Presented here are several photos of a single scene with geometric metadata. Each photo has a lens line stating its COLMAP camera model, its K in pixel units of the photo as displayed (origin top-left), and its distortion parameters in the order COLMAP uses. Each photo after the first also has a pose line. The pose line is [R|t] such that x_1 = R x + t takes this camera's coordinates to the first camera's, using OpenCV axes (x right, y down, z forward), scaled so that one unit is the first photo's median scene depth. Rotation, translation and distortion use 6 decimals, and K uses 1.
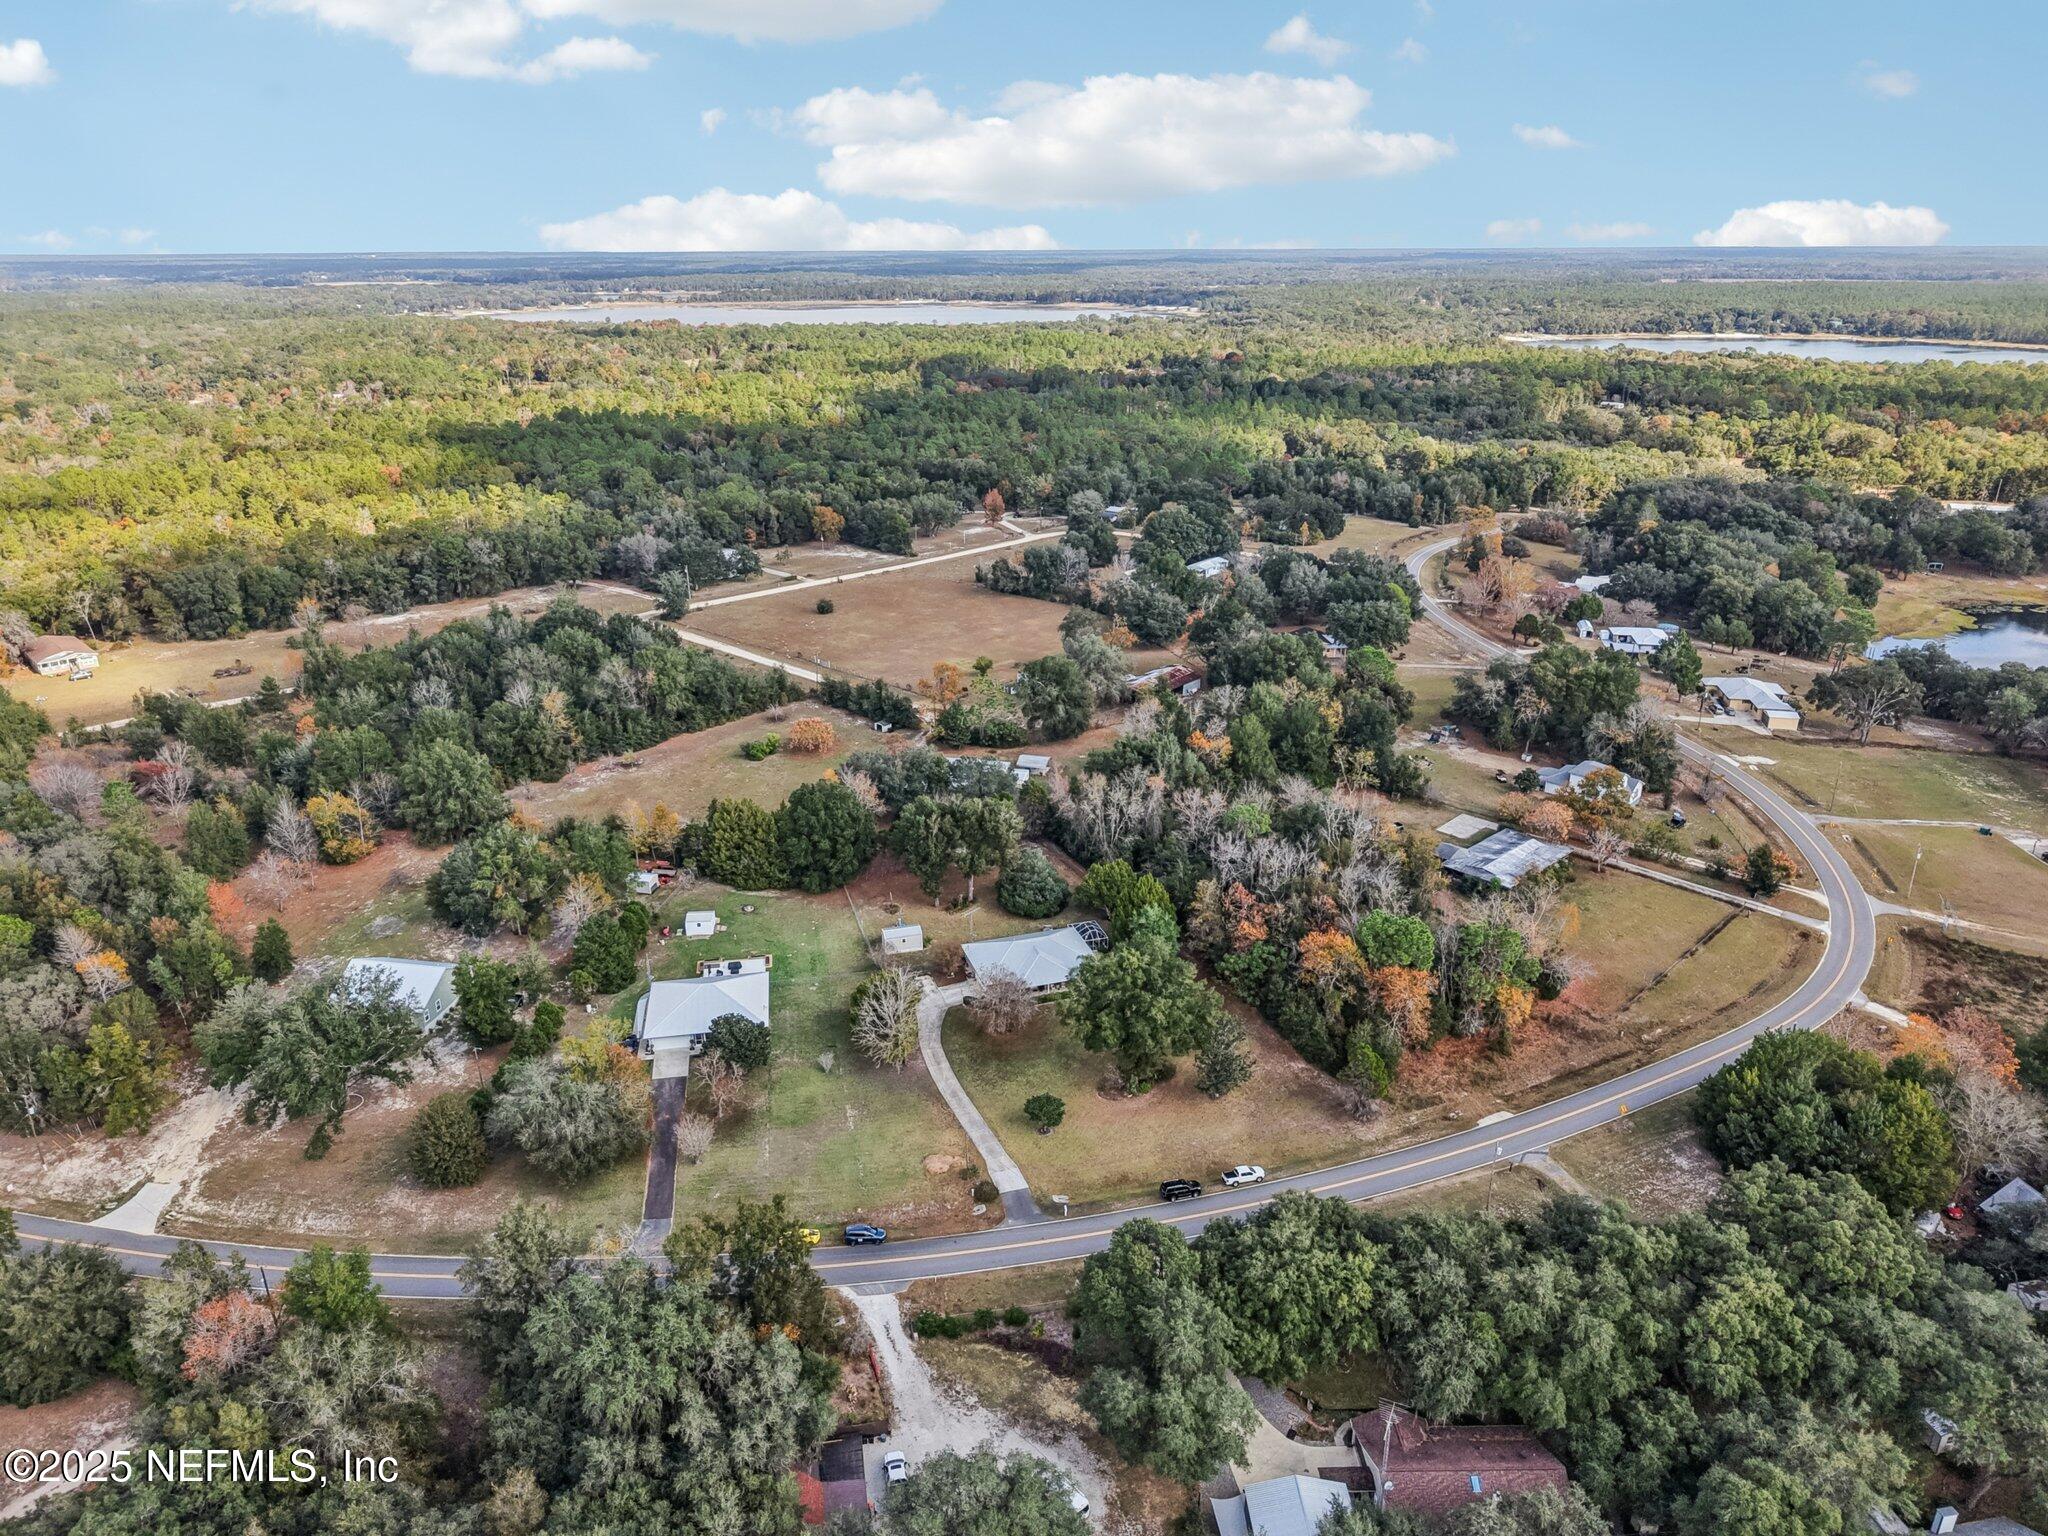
lens RADIAL K [[1444.4, 0, 1024.0], [0, 1444.4, 768.0], [0, 0, 1]] dist [0.114407, -0.171062]
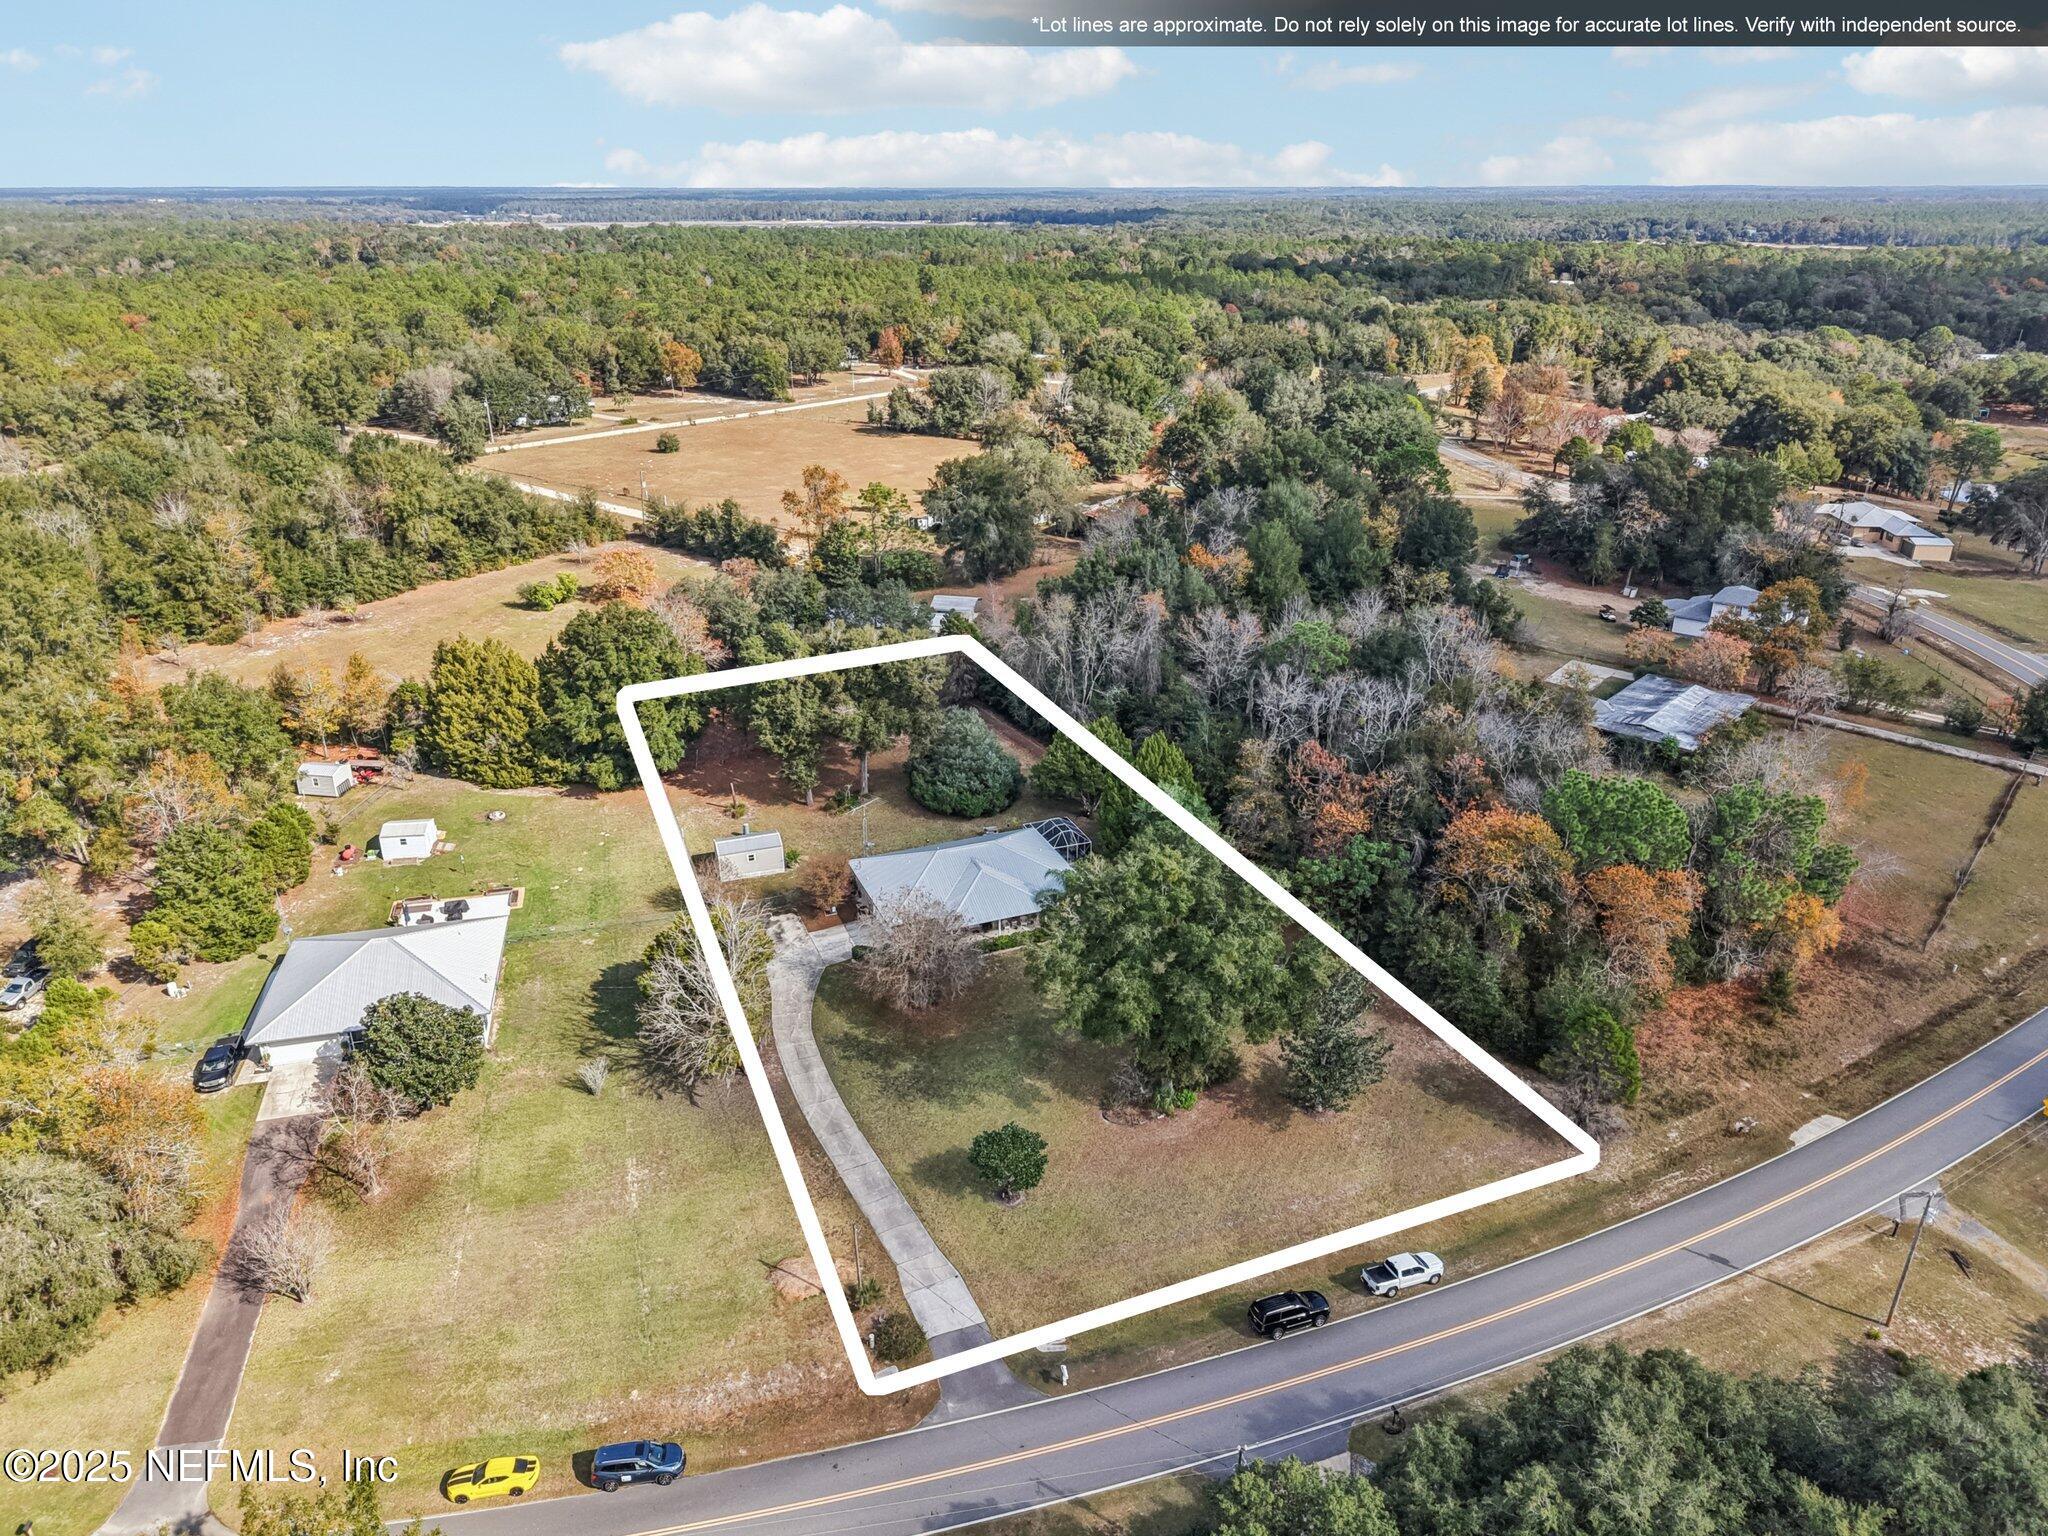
lens RADIAL K [[1427.2, 0, 1024.0], [0, 1427.2, 768.0], [0, 0, 1]] dist [0.032821, -0.000013]
pose [[0.997551, -0.026103, 0.064891, -0.007534], [0.023938, 0.999138, 0.033929, 0.059904], [-0.065720, -0.032293, 0.997315, 0.373216]]
